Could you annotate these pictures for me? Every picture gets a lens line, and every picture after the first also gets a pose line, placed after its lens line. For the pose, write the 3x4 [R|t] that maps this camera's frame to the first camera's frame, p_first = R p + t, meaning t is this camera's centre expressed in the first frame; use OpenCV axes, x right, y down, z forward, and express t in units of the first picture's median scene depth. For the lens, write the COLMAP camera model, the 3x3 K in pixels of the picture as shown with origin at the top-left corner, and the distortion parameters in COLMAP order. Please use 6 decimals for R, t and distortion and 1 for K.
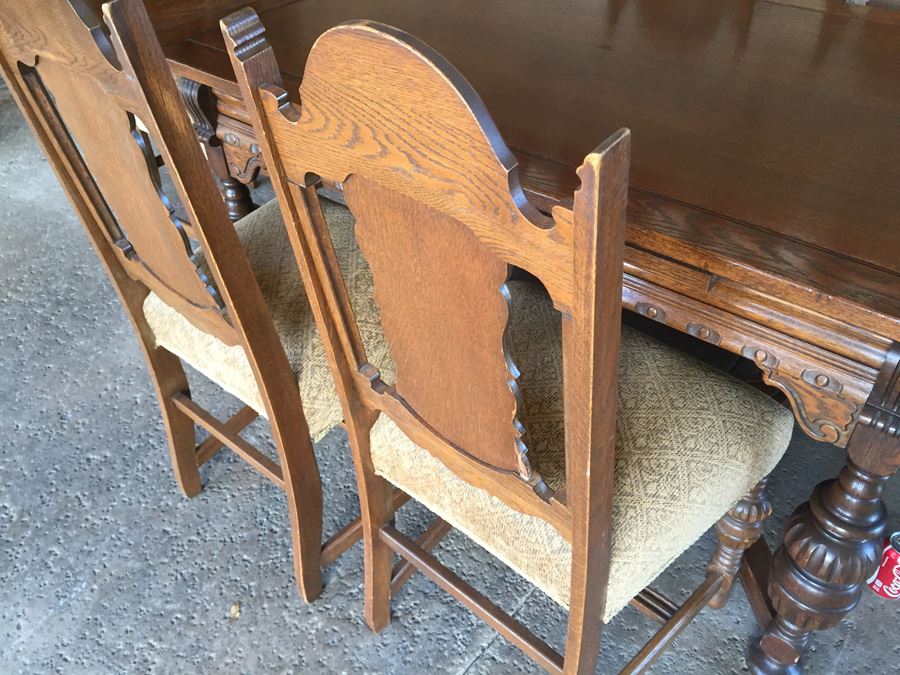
lens RADIAL K [[770.4, 0, 446.8], [0, 770.4, 334.9], [0, 0, 1]] dist [0.098017, -0.141074]
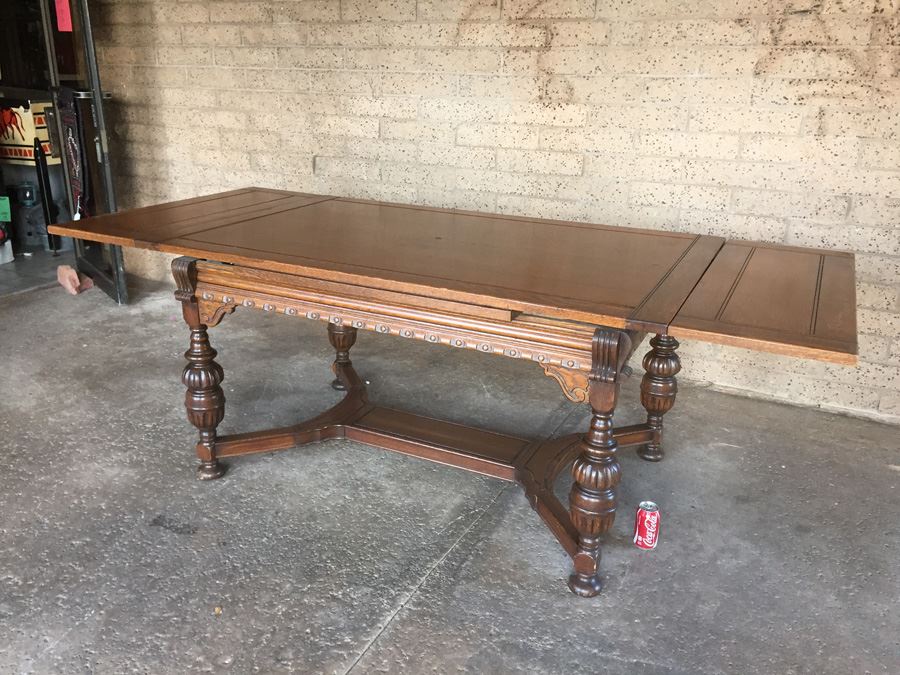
lens RADIAL K [[770.4, 0, 446.7], [0, 770.4, 335.7], [0, 0, 1]] dist [0.098017, -0.141074]
pose [[0.969971, -0.031182, 0.241213, -0.199783], [0.111715, 0.938061, -0.327966, 0.398970], [-0.216046, 0.345065, 0.913375, -0.503940]]
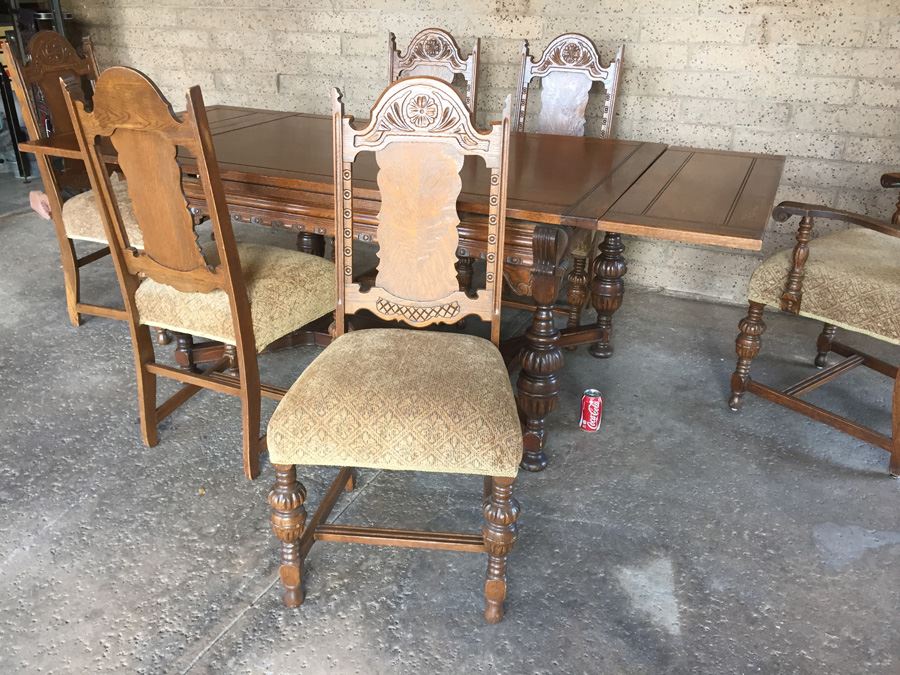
lens RADIAL K [[770.4, 0, 447.2], [0, 770.4, 336.0], [0, 0, 1]] dist [0.098017, -0.141074]
pose [[0.962974, -0.076255, 0.258586, -0.181410], [0.140215, 0.960892, -0.238801, 0.495388], [-0.230264, 0.266216, 0.936006, -0.606824]]
